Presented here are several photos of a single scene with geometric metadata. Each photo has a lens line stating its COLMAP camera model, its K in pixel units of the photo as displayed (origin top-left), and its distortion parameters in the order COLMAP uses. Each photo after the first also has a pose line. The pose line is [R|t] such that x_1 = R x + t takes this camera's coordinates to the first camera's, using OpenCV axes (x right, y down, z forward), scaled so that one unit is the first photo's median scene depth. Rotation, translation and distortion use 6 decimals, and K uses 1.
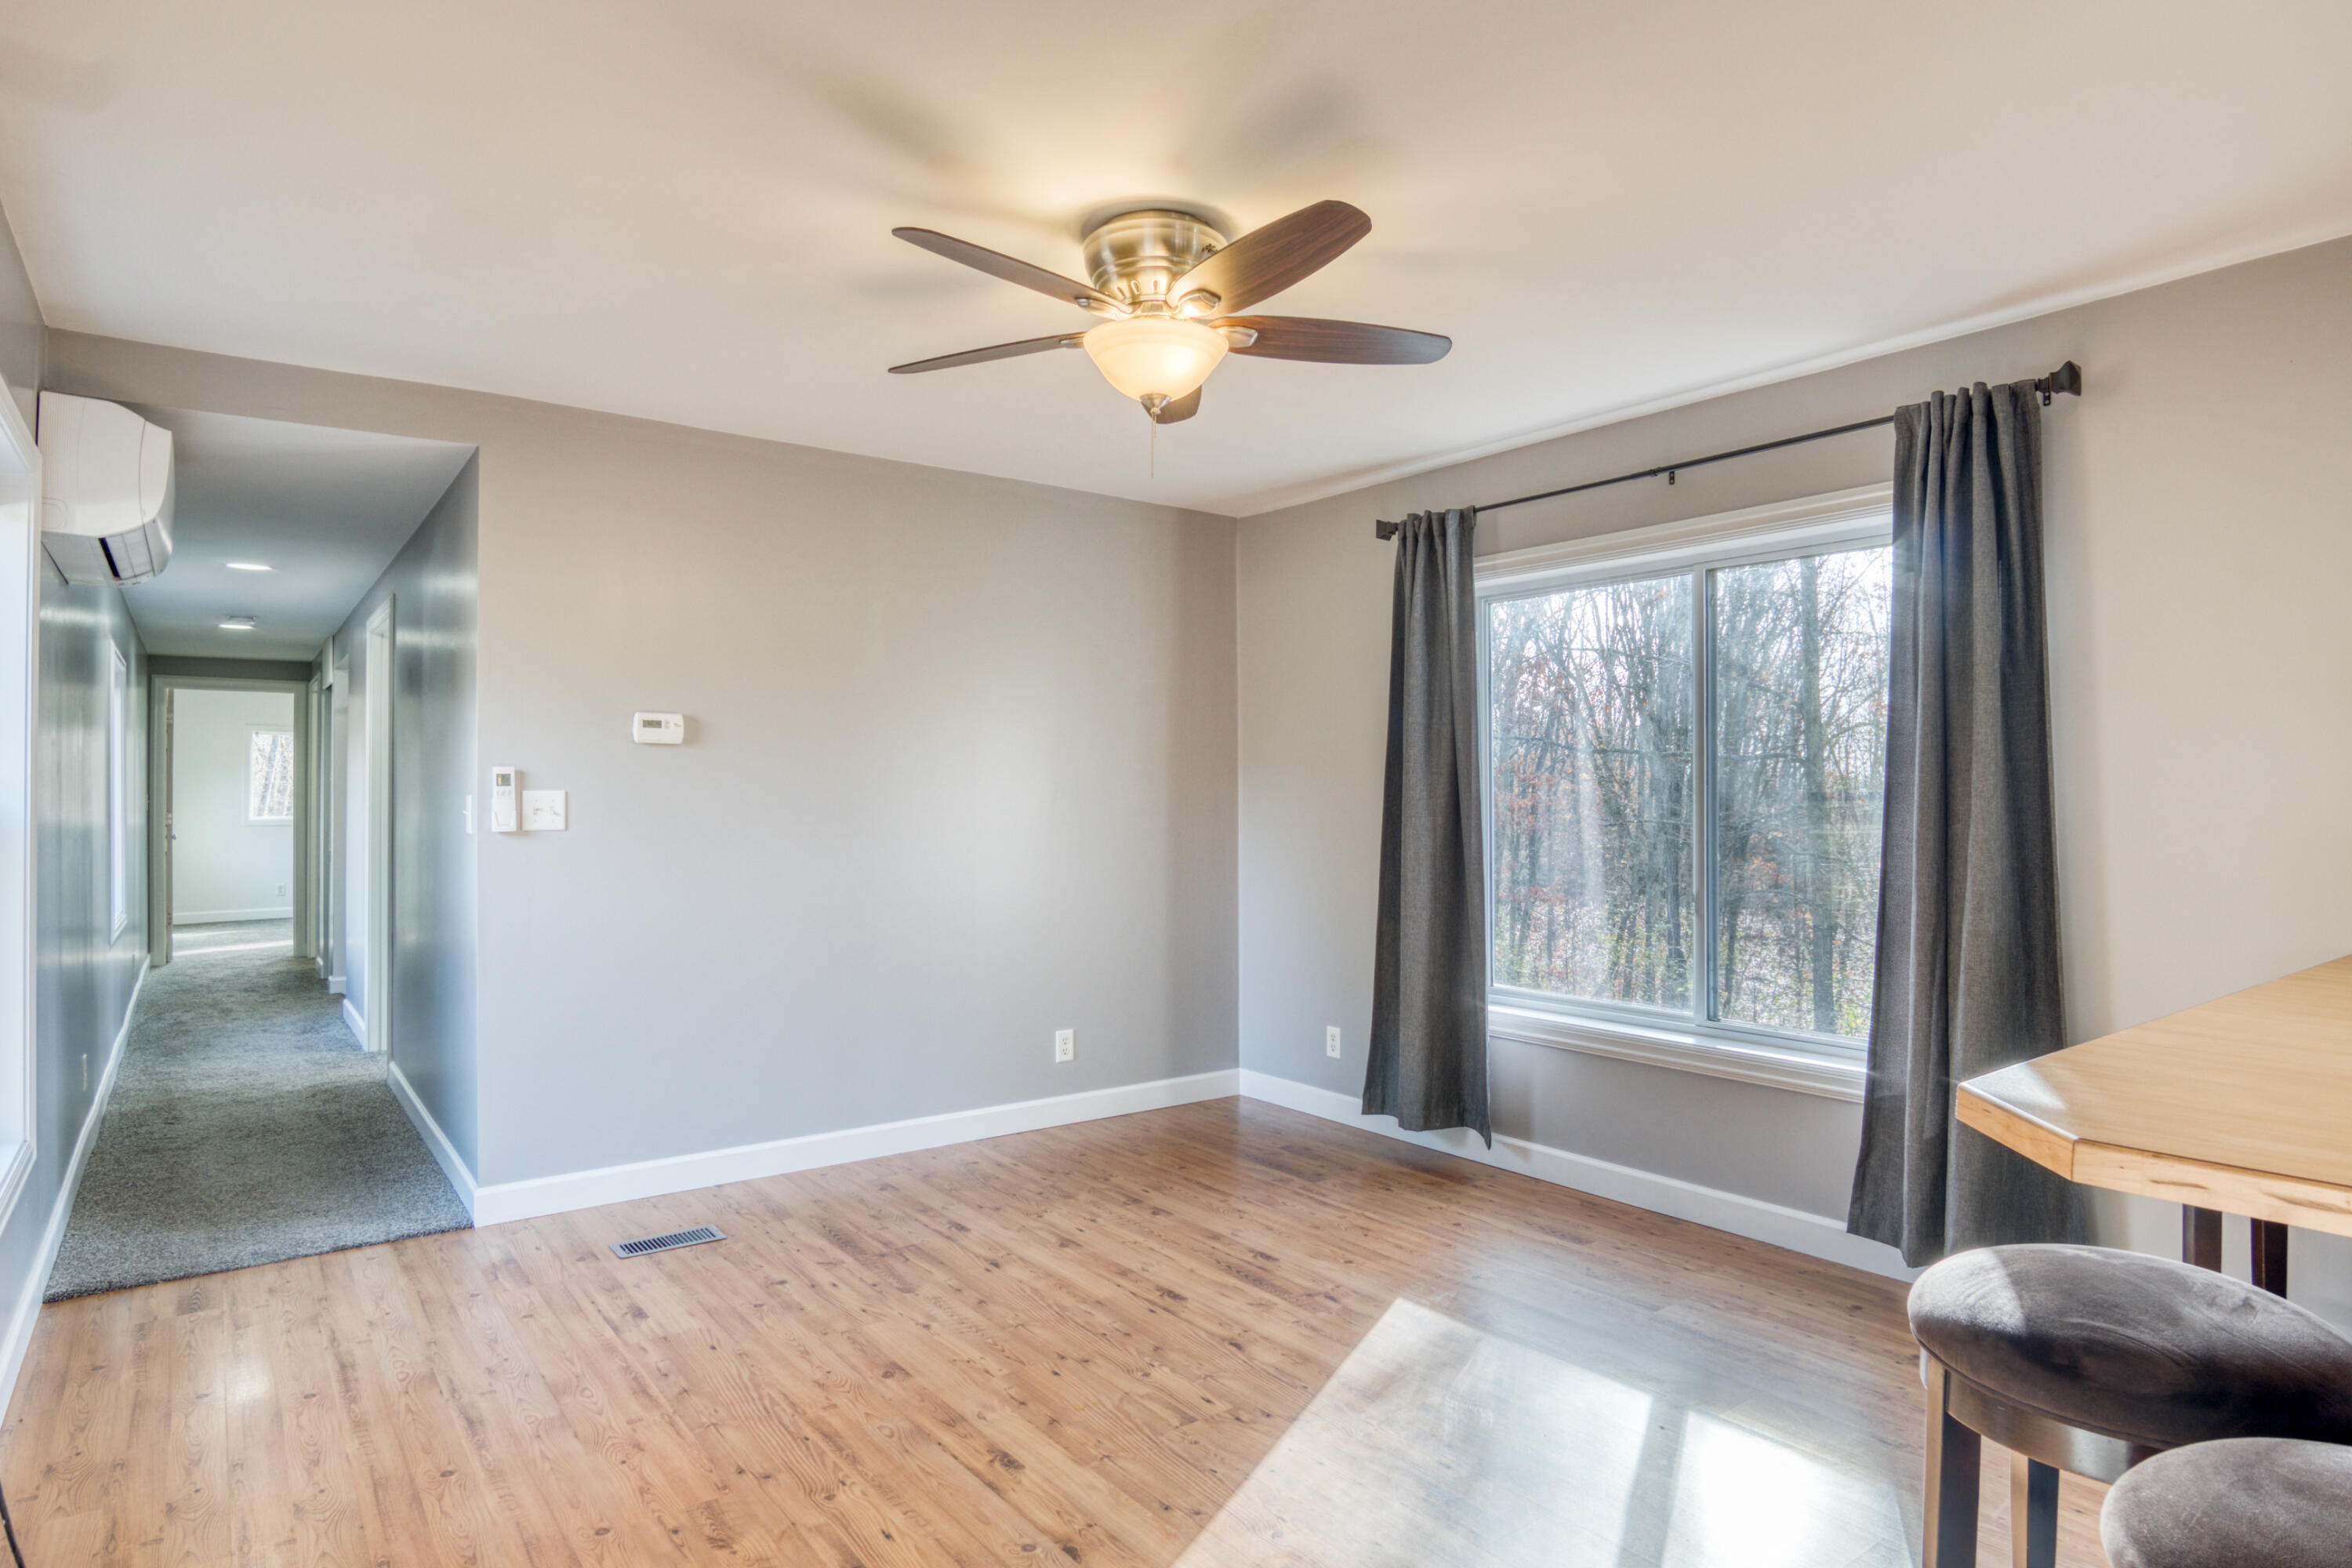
lens RADIAL K [[1312.7, 0, 1147.3], [0, 1312.7, 783.1], [0, 0, 1]] dist [-0.022327, -0.000448]
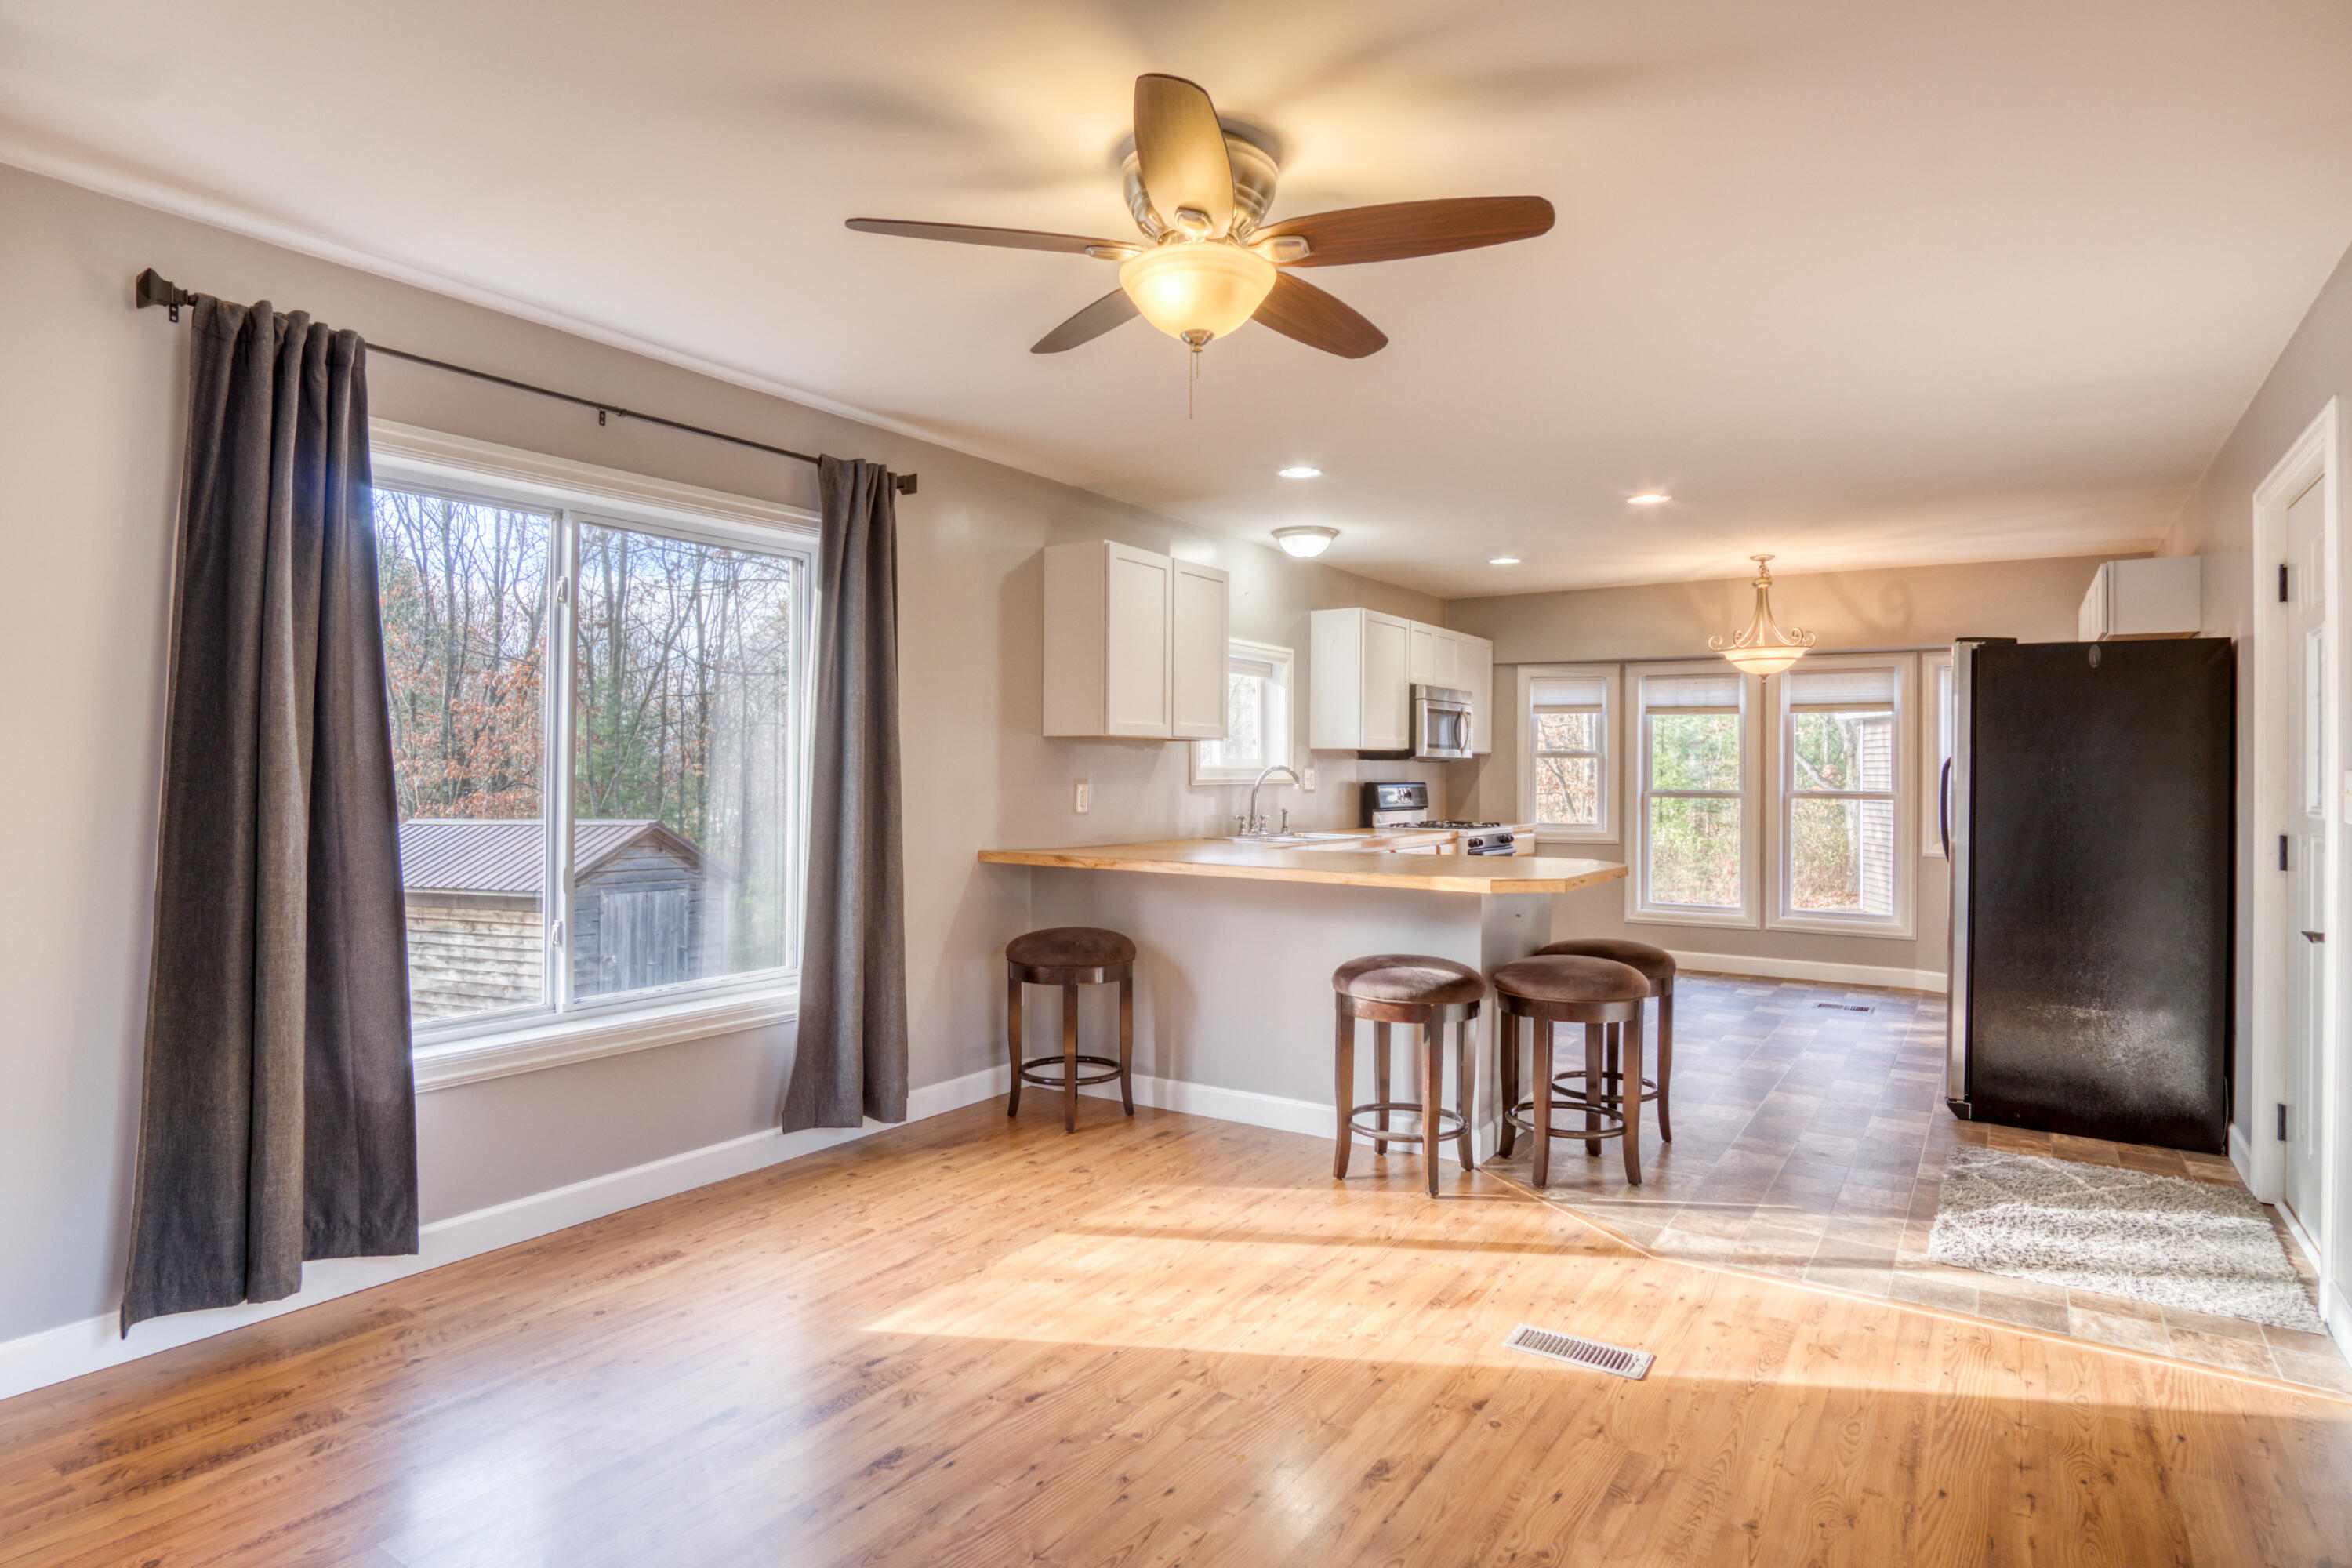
lens RADIAL K [[1312.7, 0, 1147.3], [0, 1312.7, 783.1], [0, 0, 1]] dist [-0.022327, -0.000448]
pose [[-0.351254, -0.010826, 0.936218, -0.703186], [-0.016551, 0.999849, 0.005352, 0.013924], [-0.936134, -0.013615, -0.351380, 1.134278]]
